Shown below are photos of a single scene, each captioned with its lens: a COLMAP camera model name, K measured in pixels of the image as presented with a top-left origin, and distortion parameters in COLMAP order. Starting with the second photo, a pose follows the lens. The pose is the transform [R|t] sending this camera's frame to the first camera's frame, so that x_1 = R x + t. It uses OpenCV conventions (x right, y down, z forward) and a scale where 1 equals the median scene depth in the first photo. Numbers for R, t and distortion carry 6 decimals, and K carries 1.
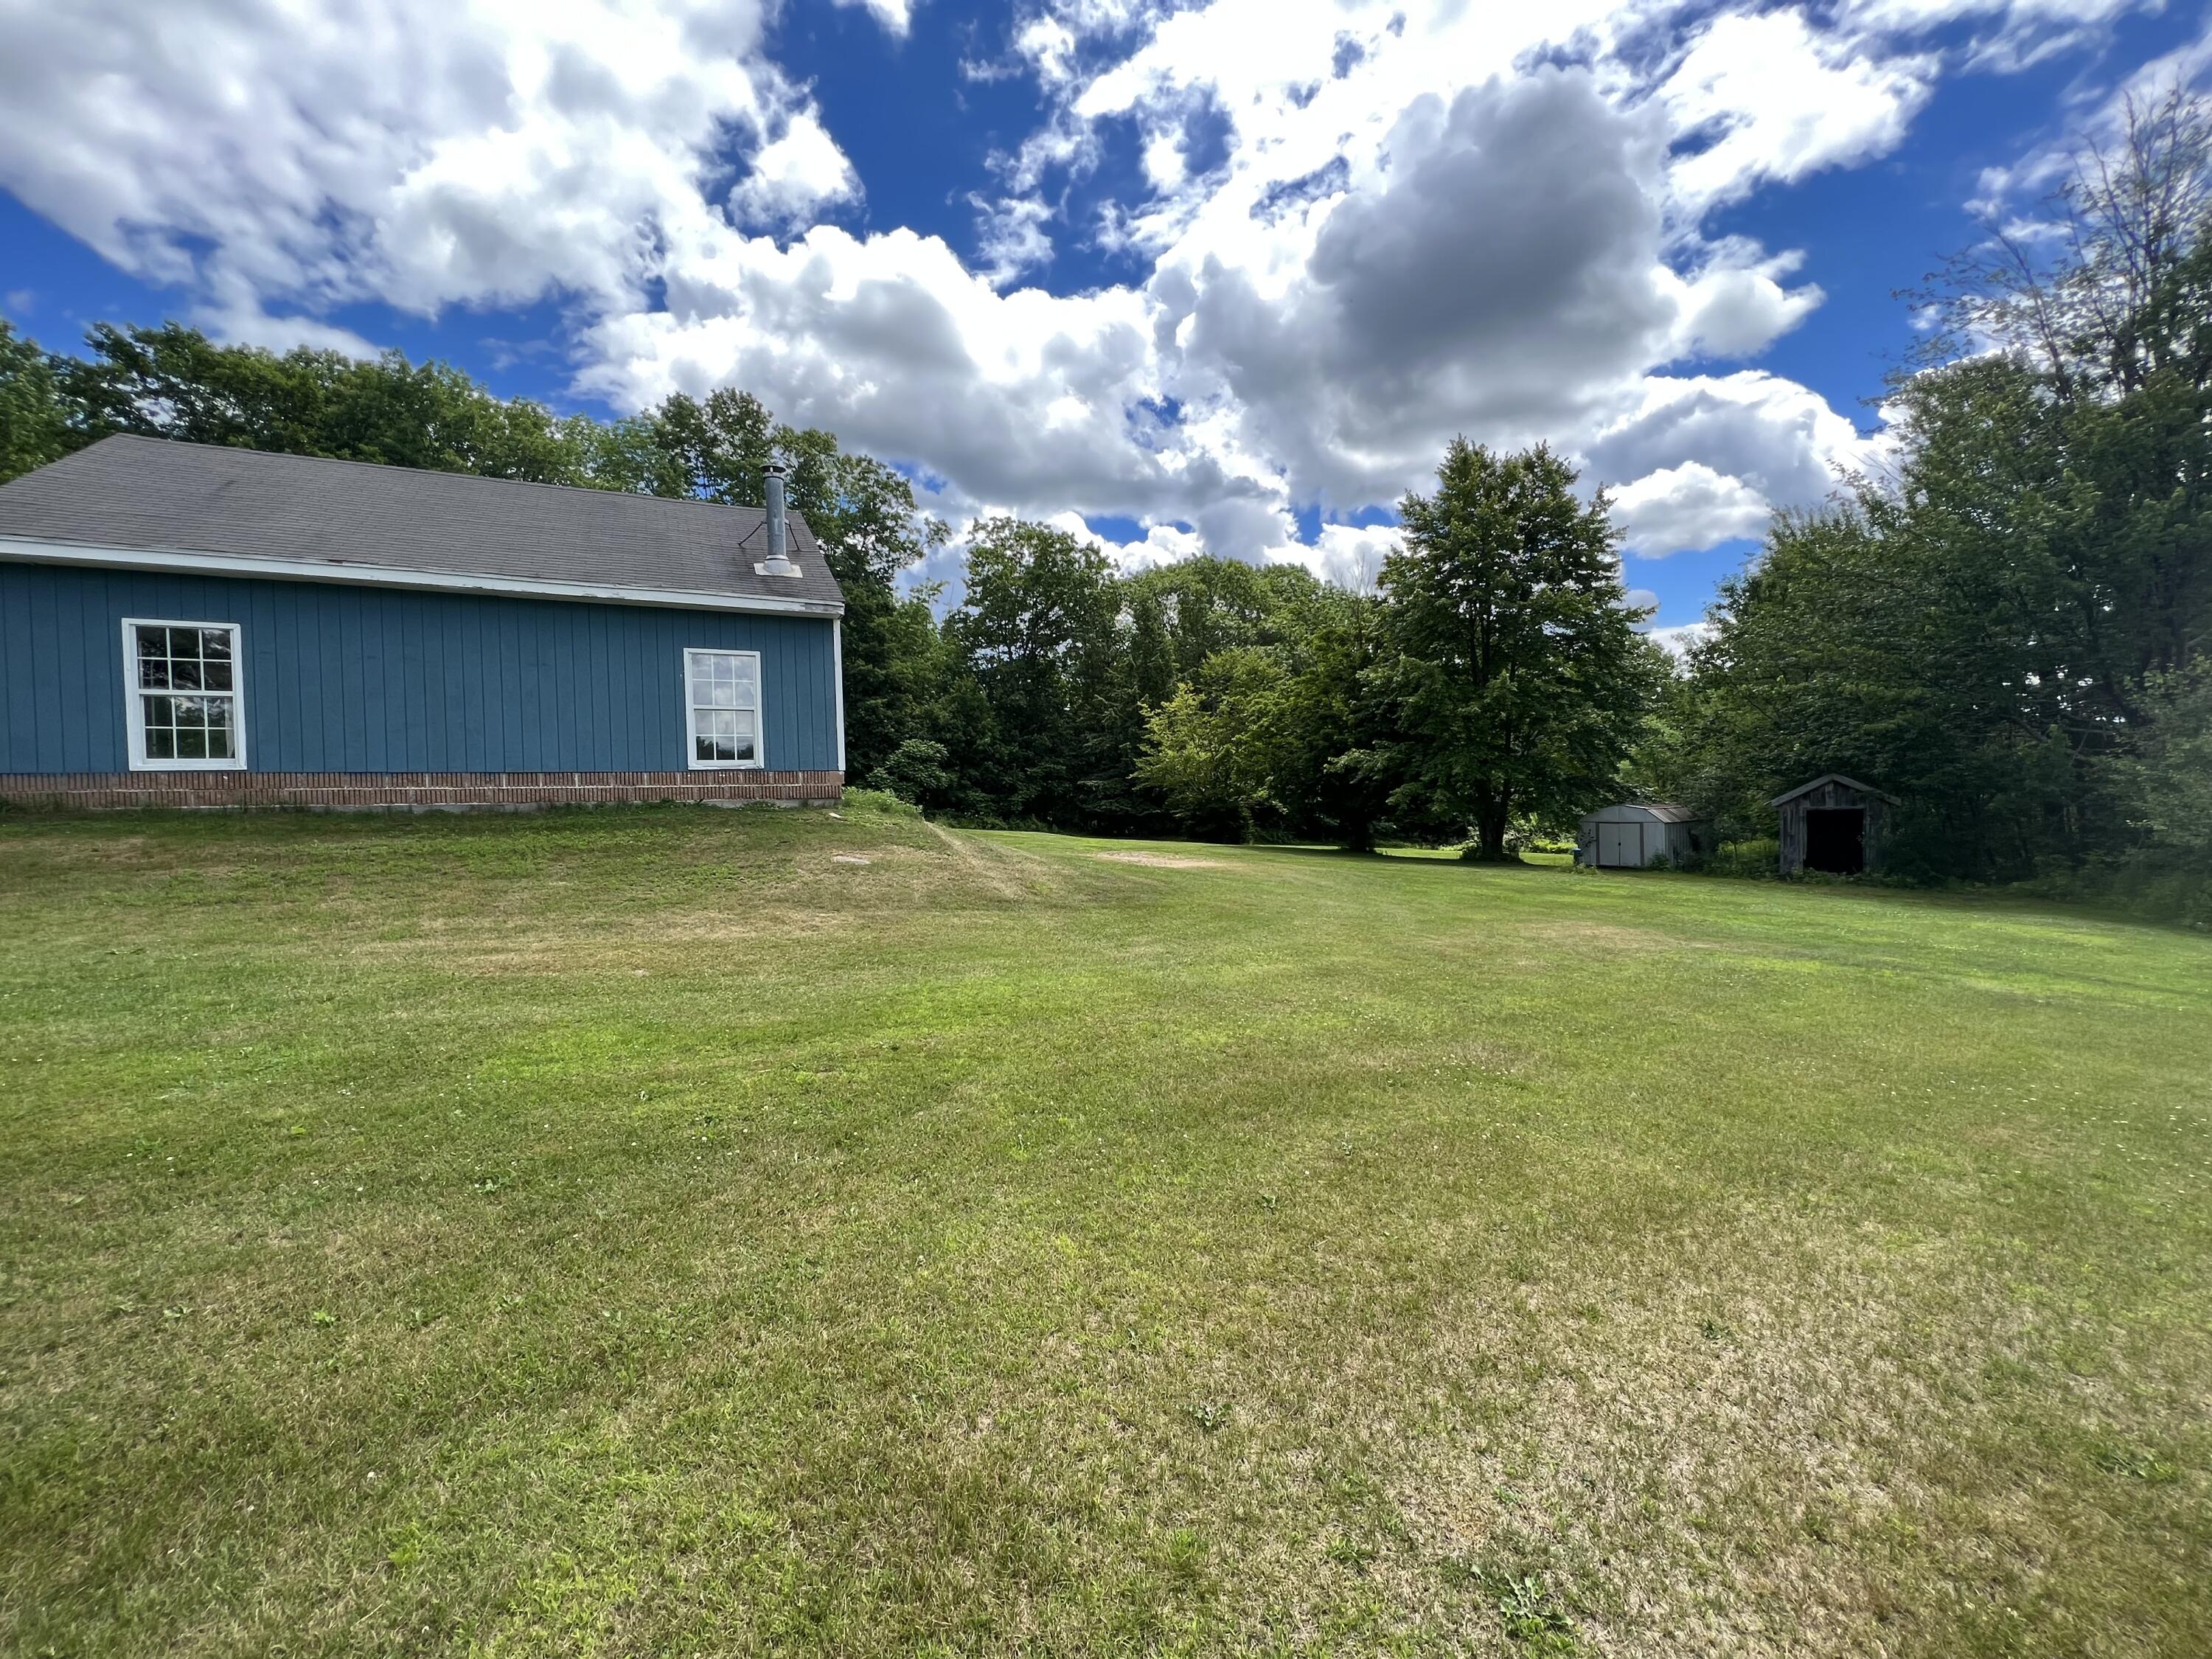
lens RADIAL K [[889.0, 0, 1083.4], [0, 889.0, 837.5], [0, 0, 1]] dist [-0.008786, 0.000748]
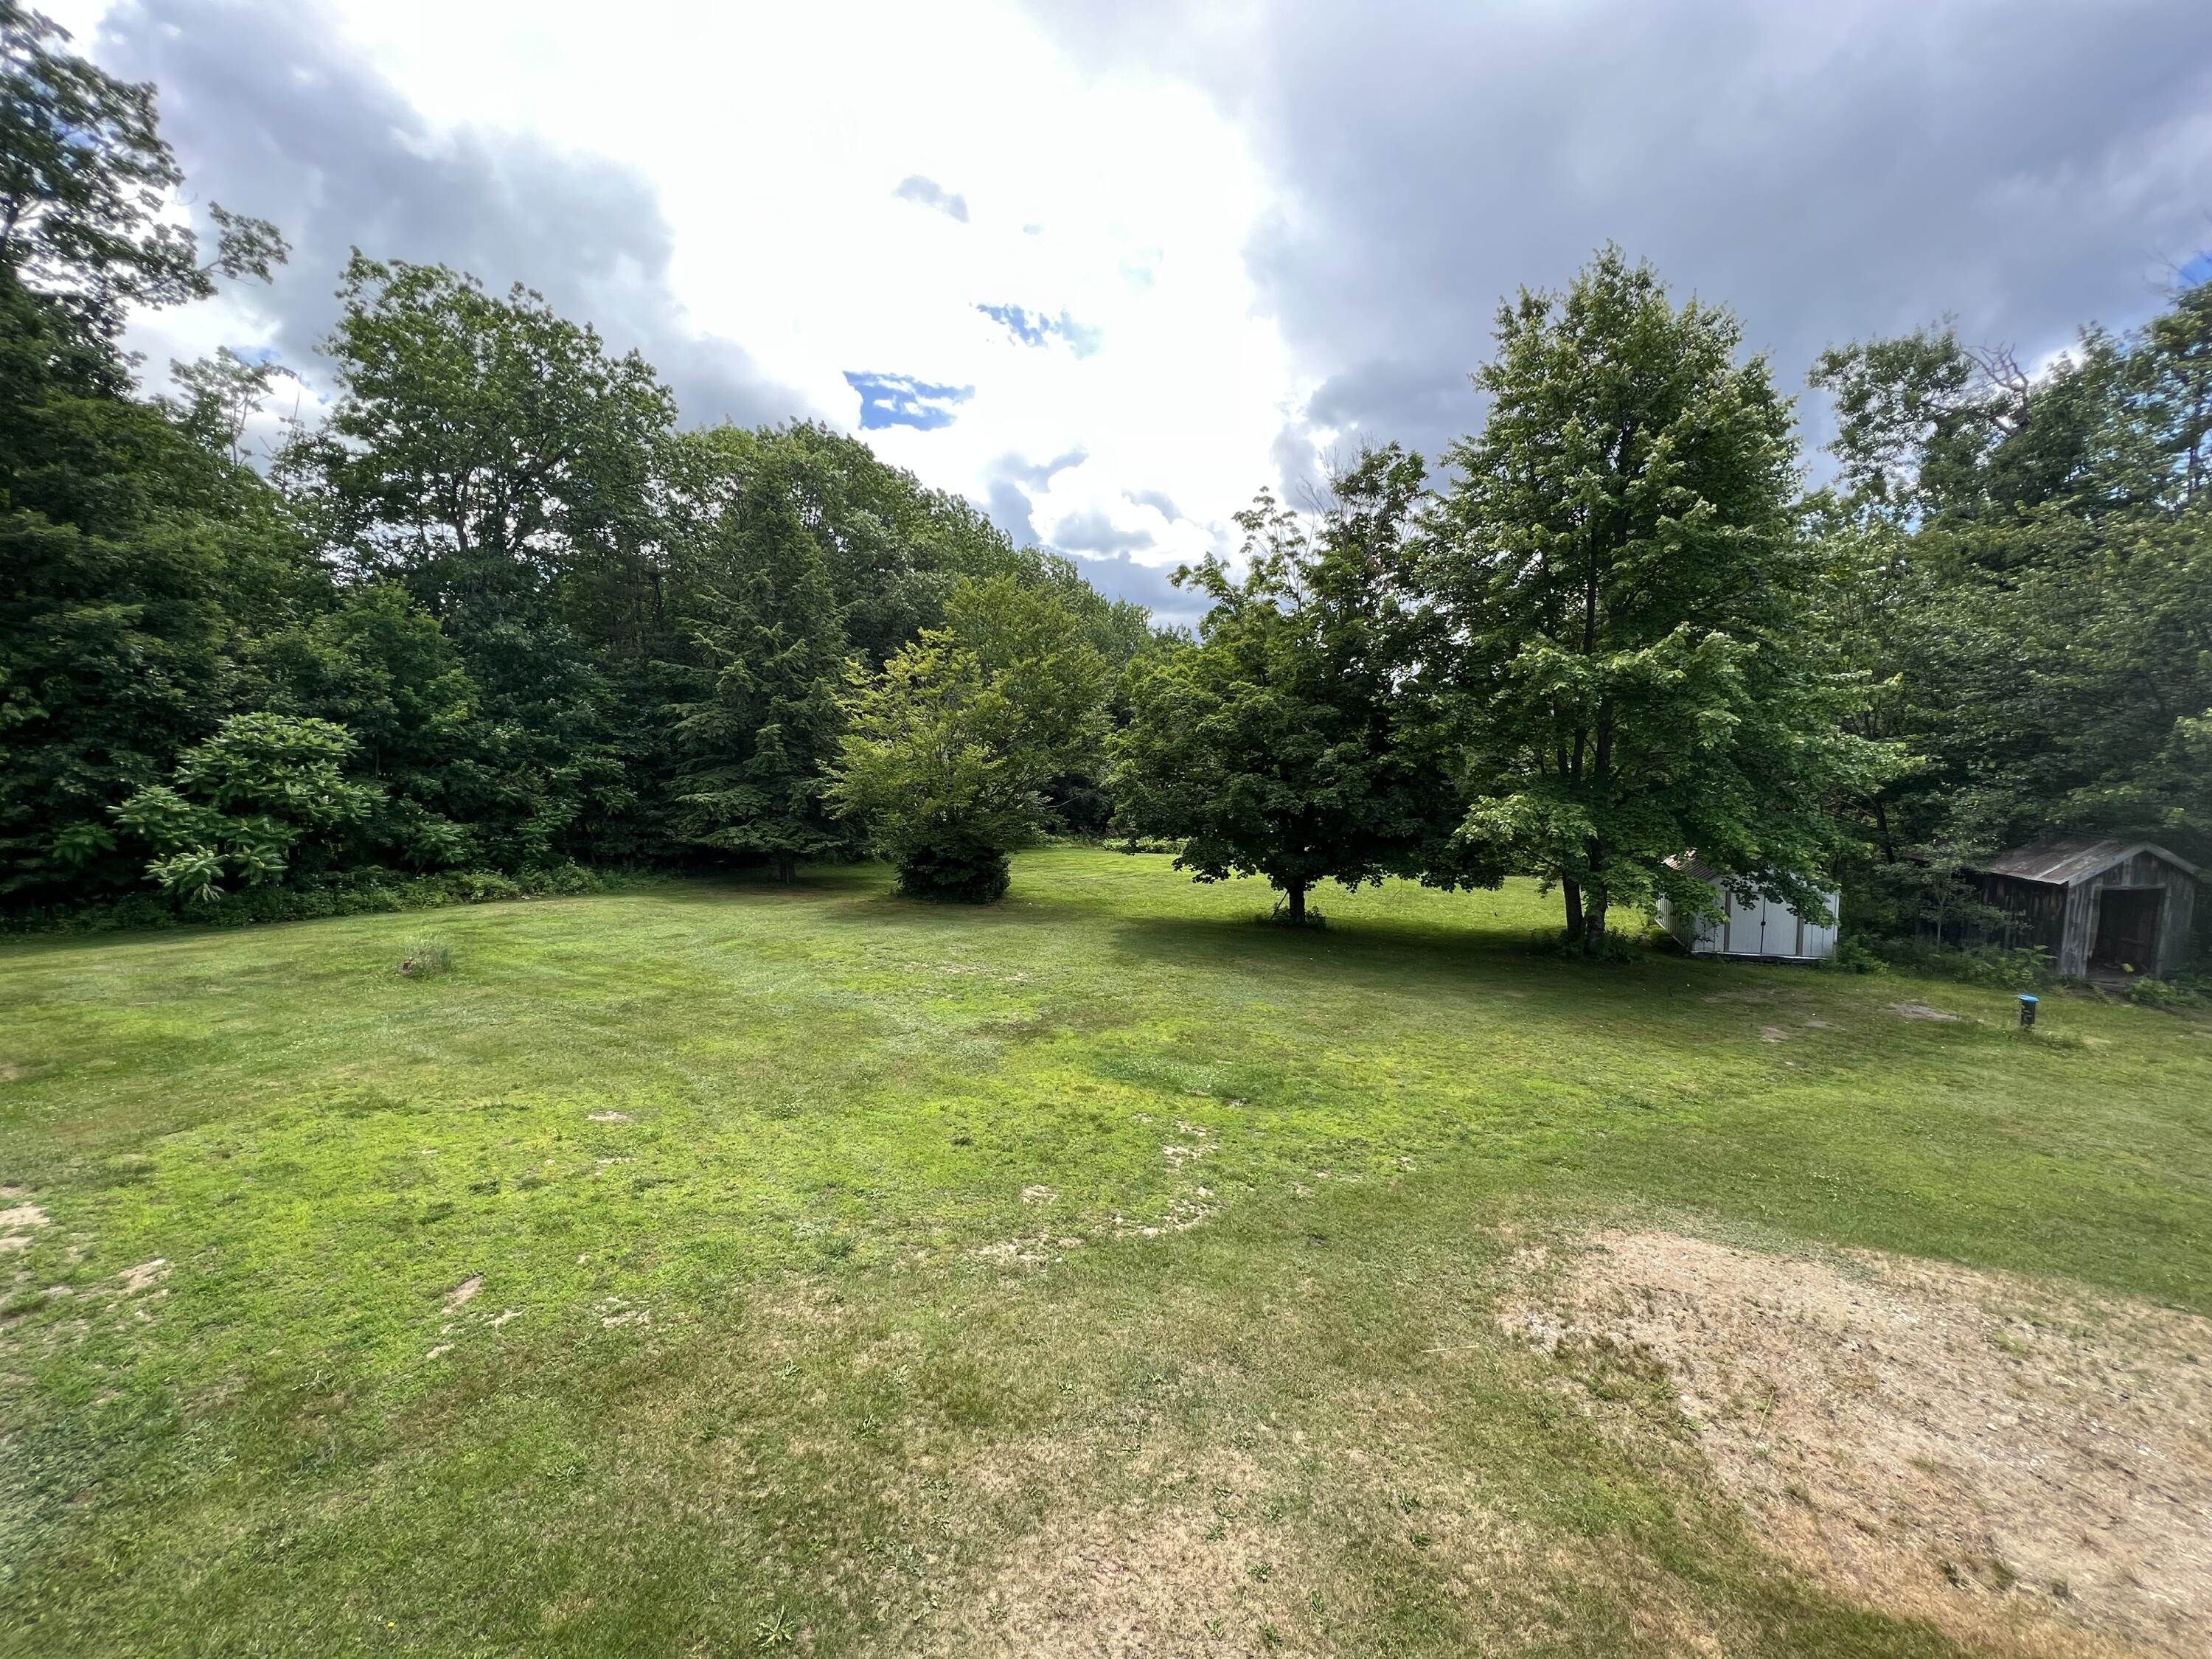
lens RADIAL K [[889.0, 0, 1103.3], [0, 889.0, 830.1], [0, 0, 1]] dist [-0.008786, 0.000748]
pose [[0.793575, -0.067266, 0.604743, -0.218630], [0.031661, 0.997089, 0.069360, -0.120989], [-0.607648, -0.035896, 0.793395, 0.705054]]
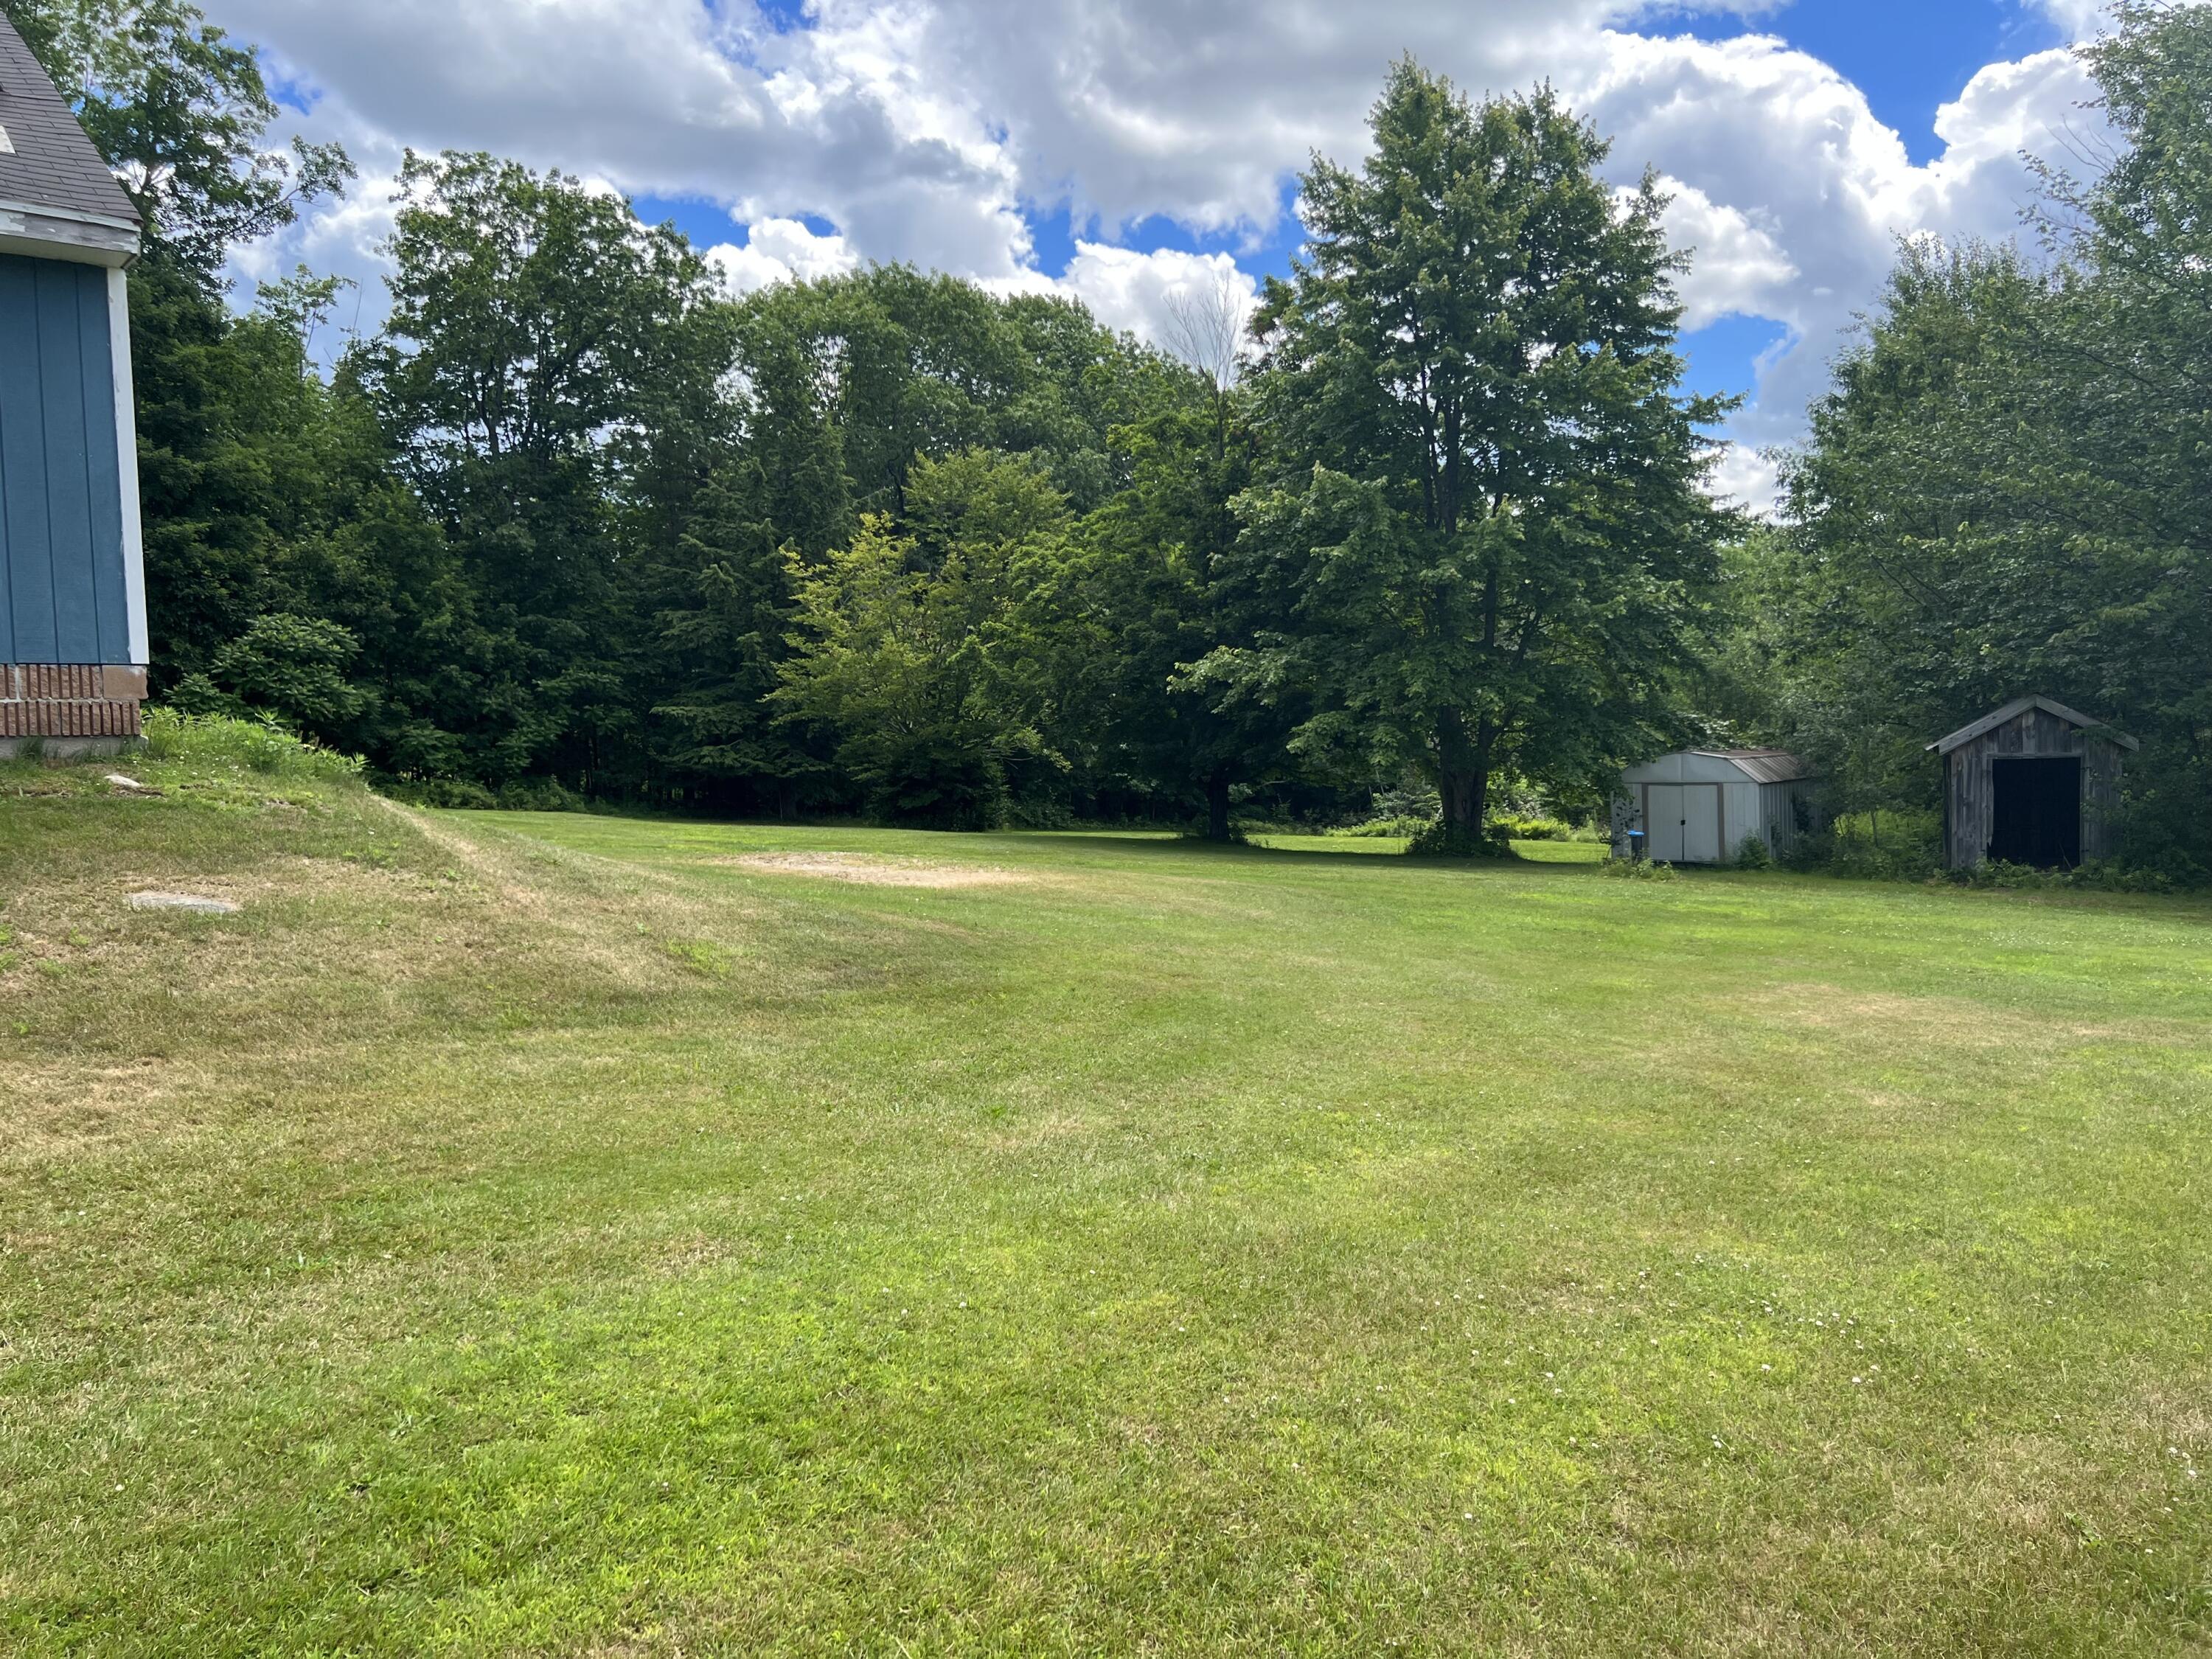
lens RADIAL K [[1666.4, 0, 1089.4], [0, 1666.4, 827.6], [0, 0, 1]] dist [0.059110, -0.071279]
pose [[0.964507, -0.014417, 0.263663, -0.027880], [0.012787, 0.999887, 0.007900, -0.002086], [-0.263747, -0.004248, 0.964583, 0.075929]]
